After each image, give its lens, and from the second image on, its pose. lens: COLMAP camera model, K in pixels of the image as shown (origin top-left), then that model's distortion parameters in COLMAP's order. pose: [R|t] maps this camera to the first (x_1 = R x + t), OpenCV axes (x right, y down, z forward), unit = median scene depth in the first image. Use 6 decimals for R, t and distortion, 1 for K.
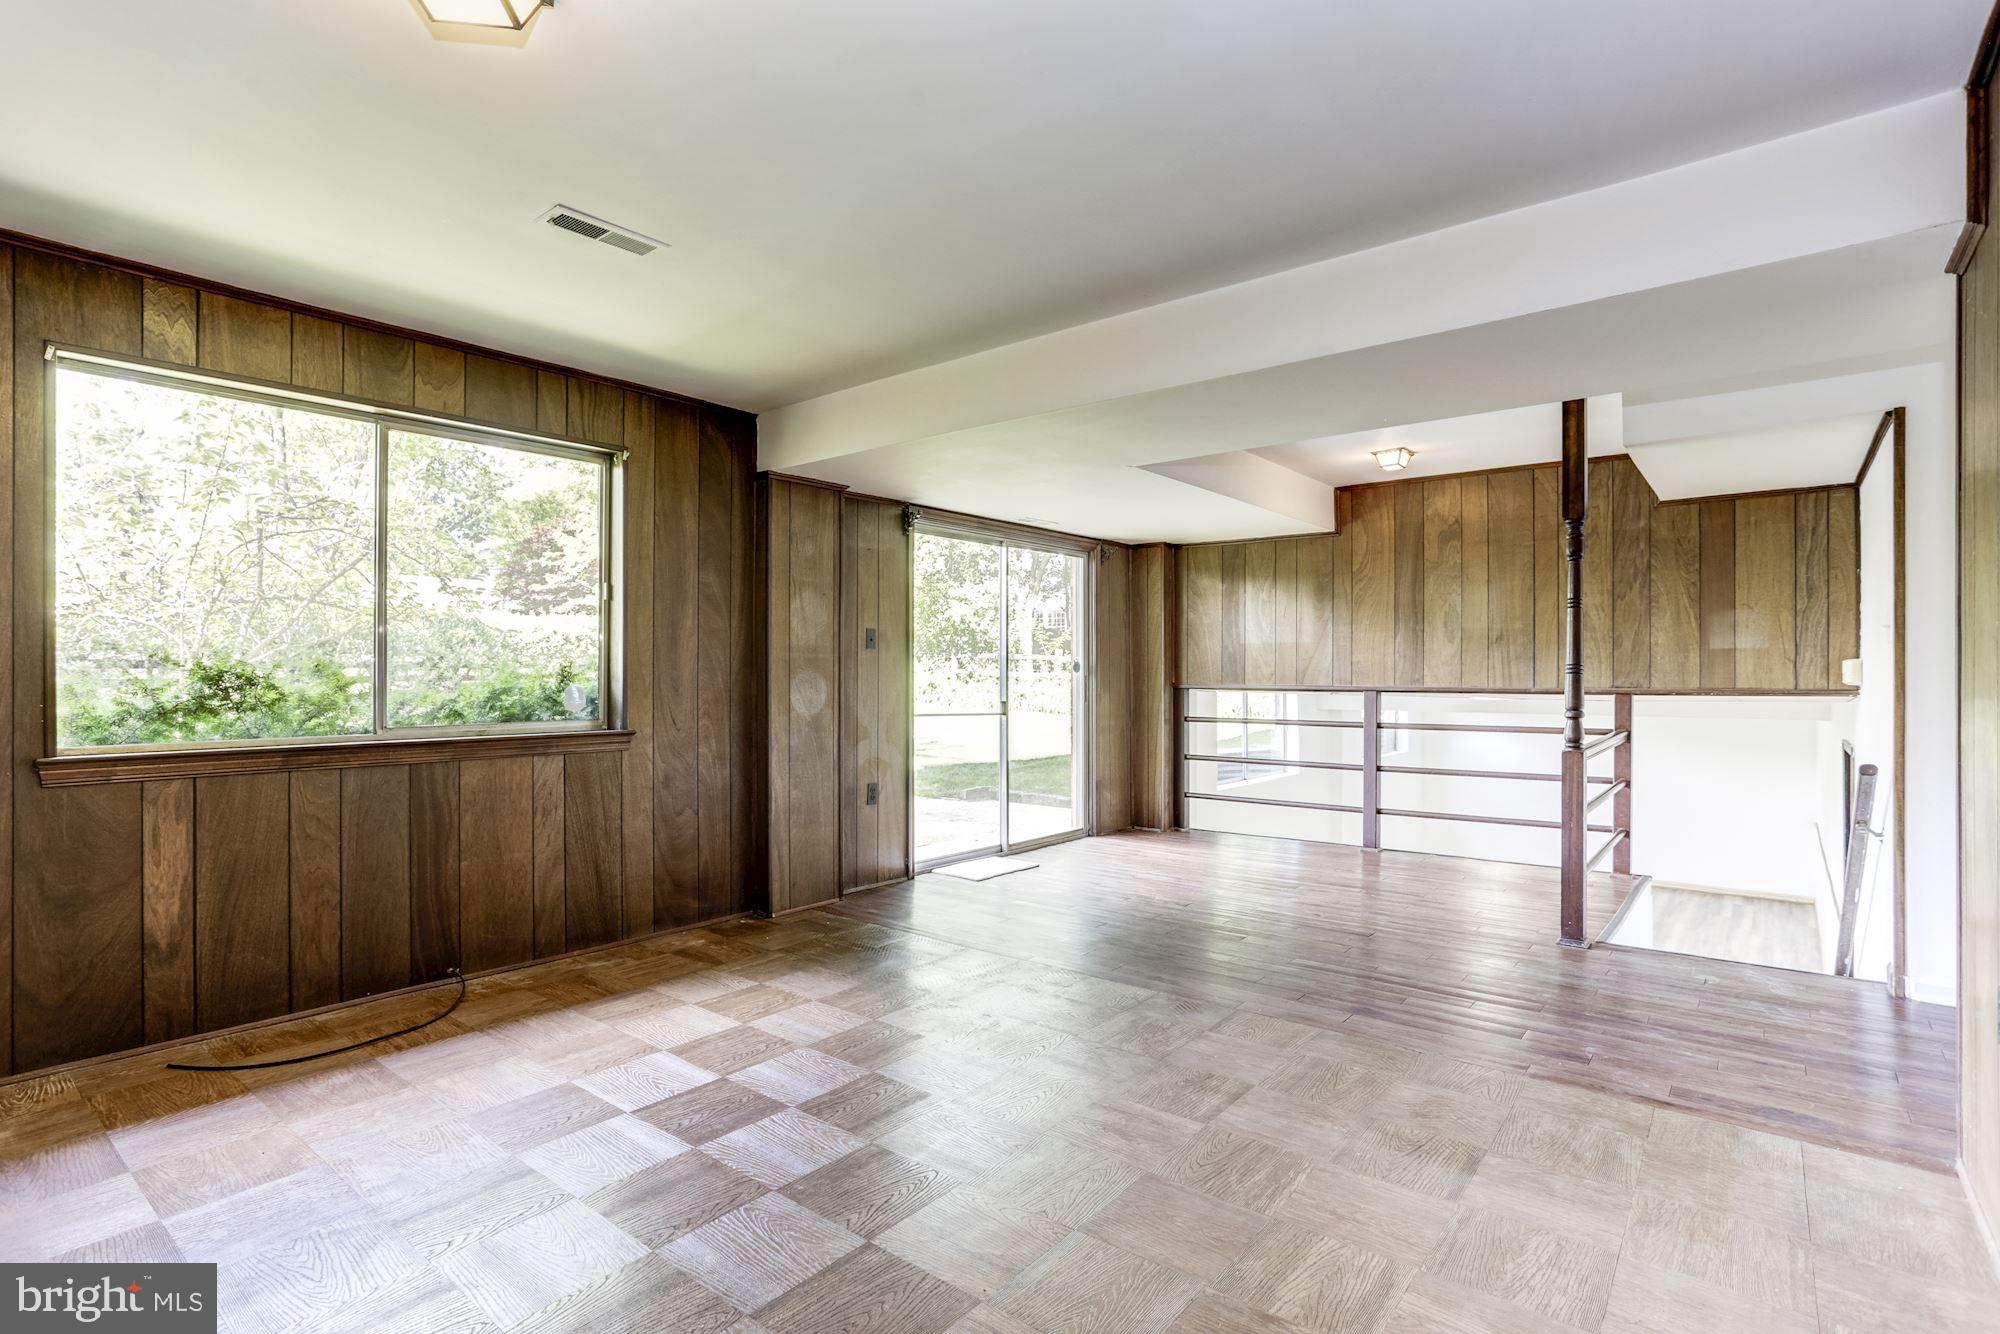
lens RADIAL K [[999.3, 0, 1006.9], [0, 999.3, 665.2], [0, 0, 1]] dist [-0.061615, 0.039506]
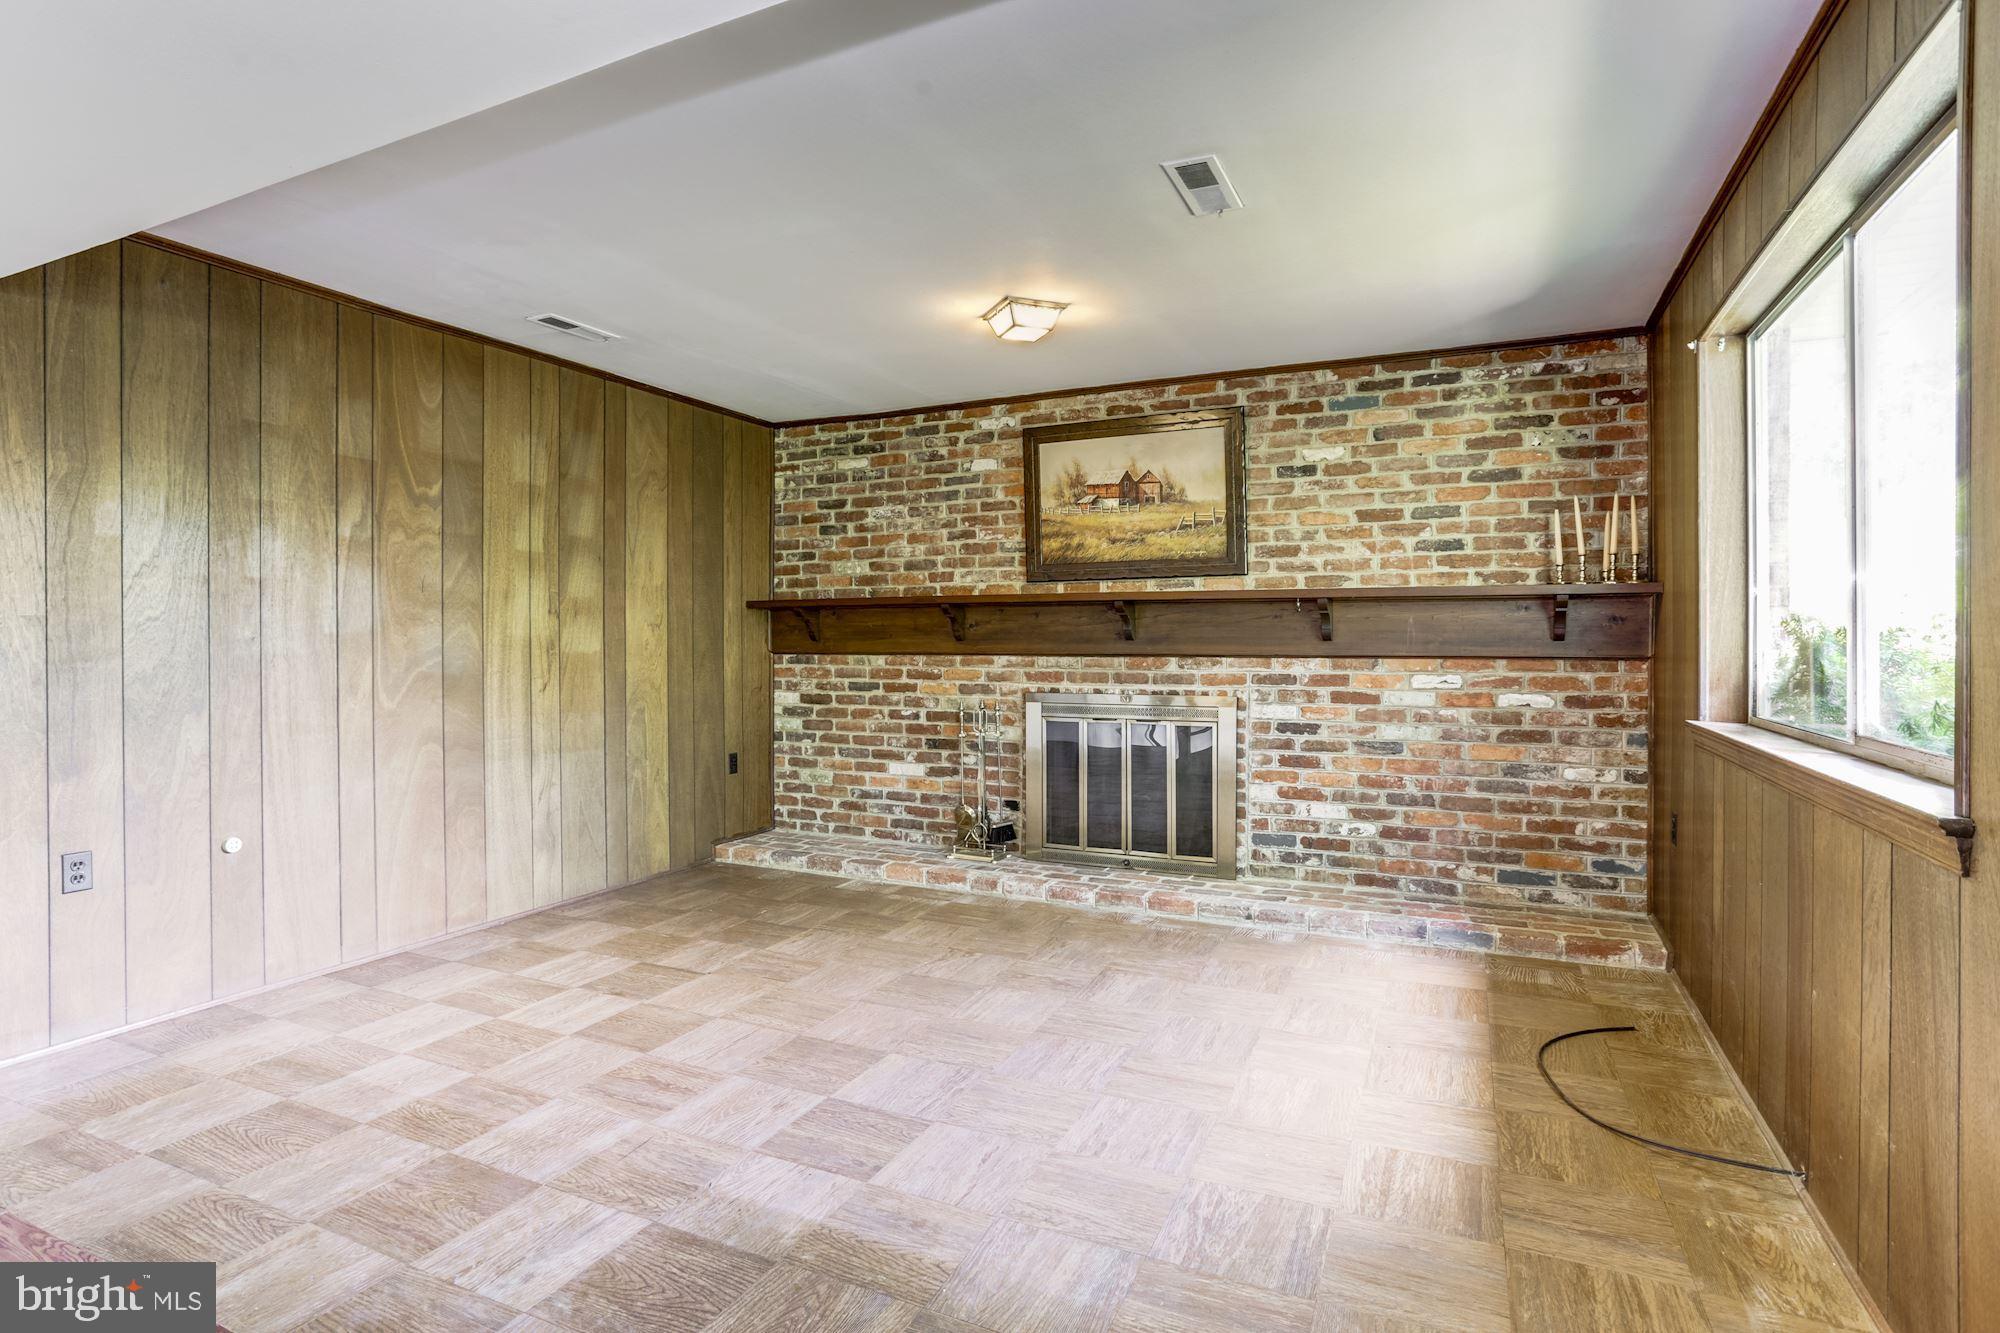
lens RADIAL K [[999.3, 0, 1006.9], [0, 999.3, 664.7], [0, 0, 1]] dist [-0.061615, 0.039506]
pose [[-0.973271, -0.001783, -0.229652, 0.003080], [-0.006448, 0.999788, 0.019562, 0.007922], [0.229568, 0.020520, -0.973076, 0.829337]]
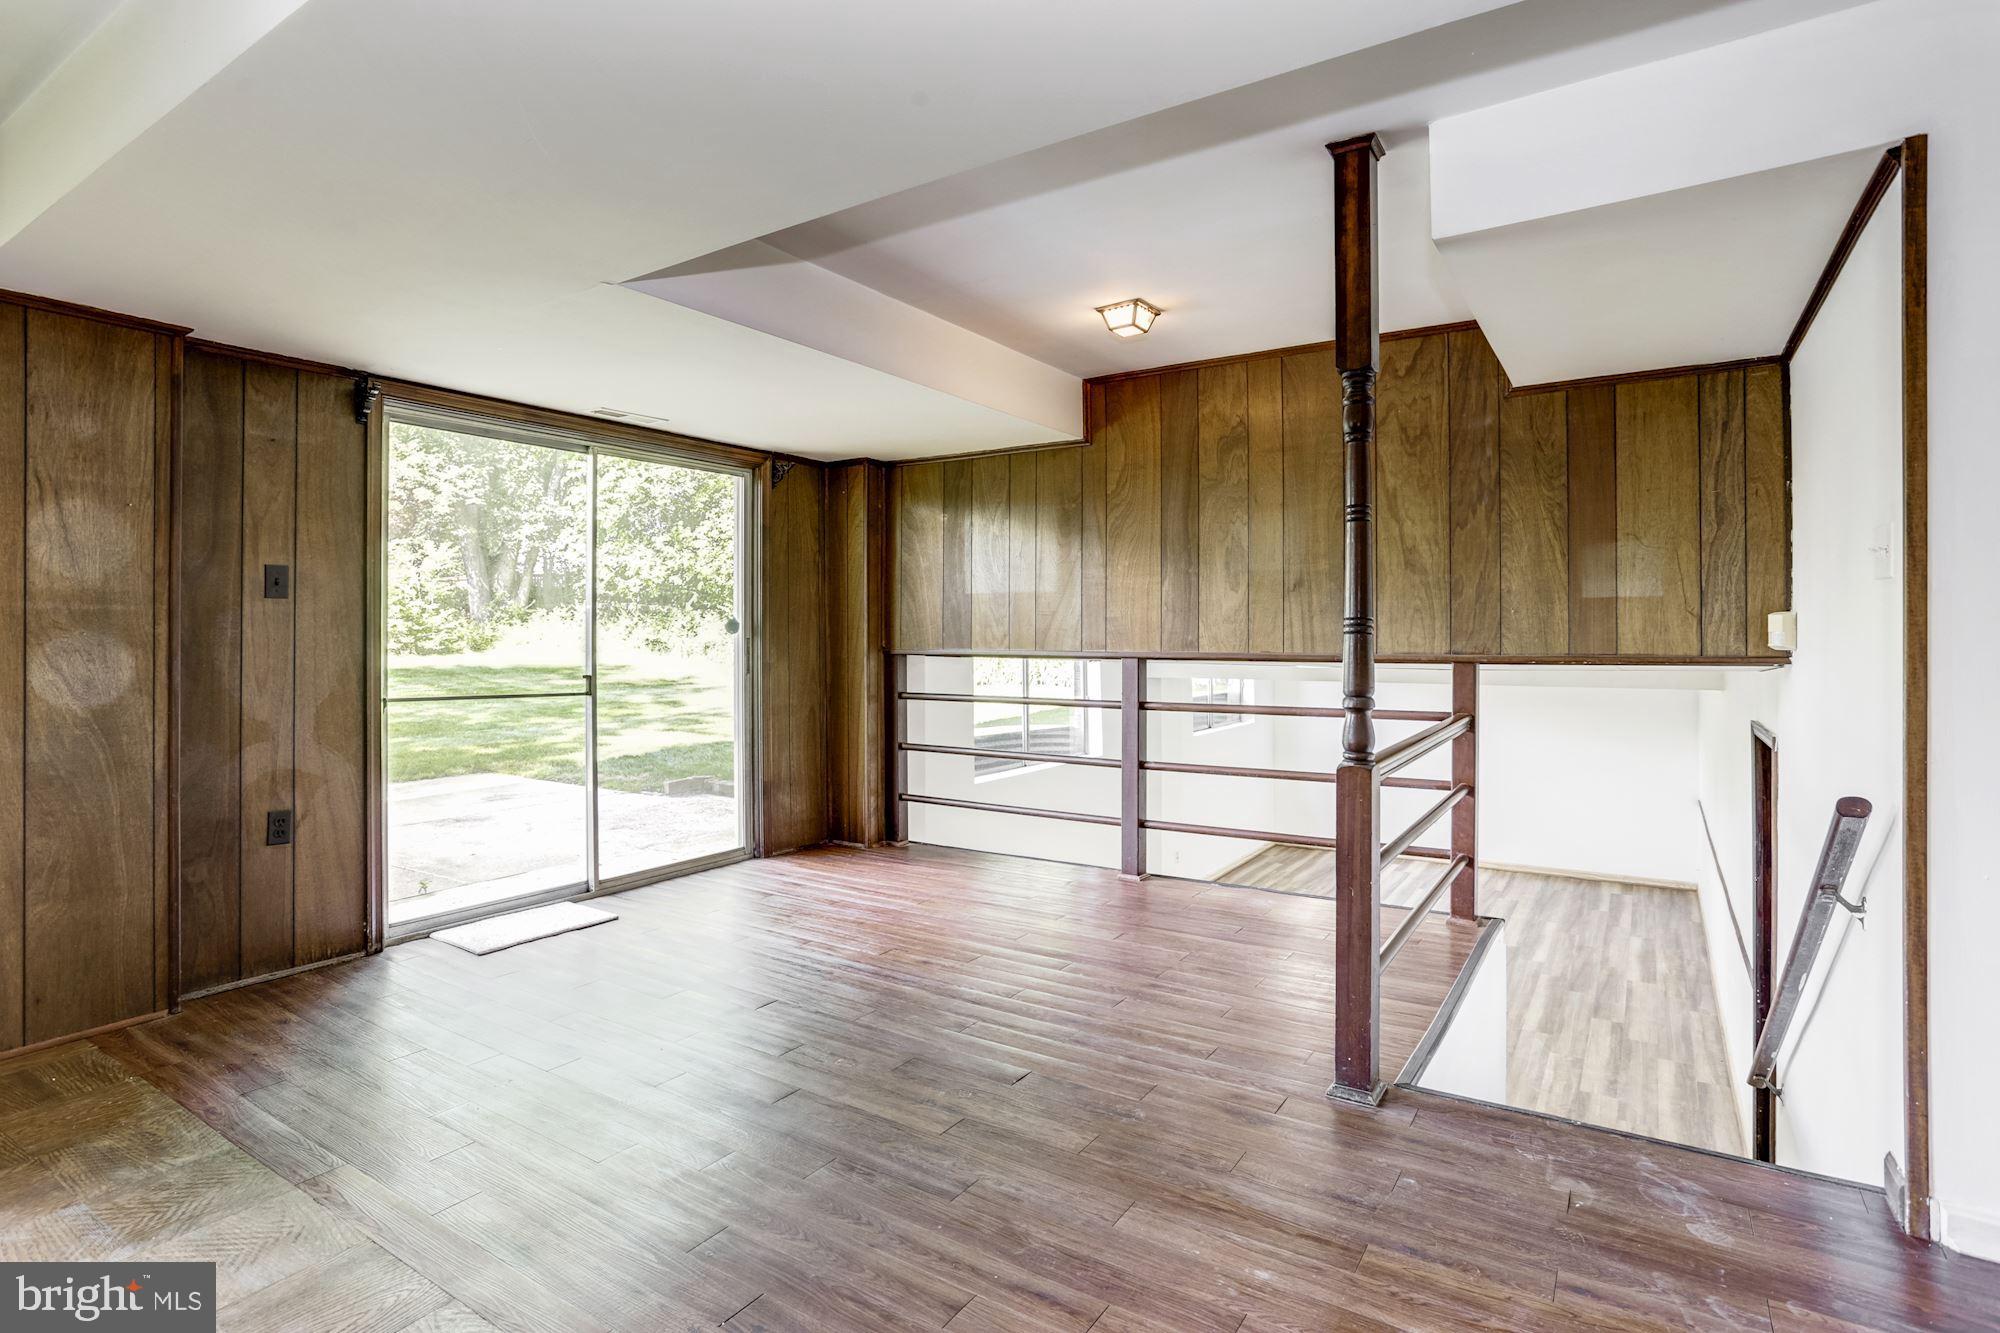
lens RADIAL K [[1022.3, 0, 947.6], [0, 1022.3, 624.0], [0, 0, 1]] dist [-0.054051, 0.028985]
pose [[0.998386, -0.002178, 0.056743, 0.215480], [0.002245, 0.999997, -0.001123, 0.001639], [-0.056740, 0.001248, 0.998388, 0.295494]]
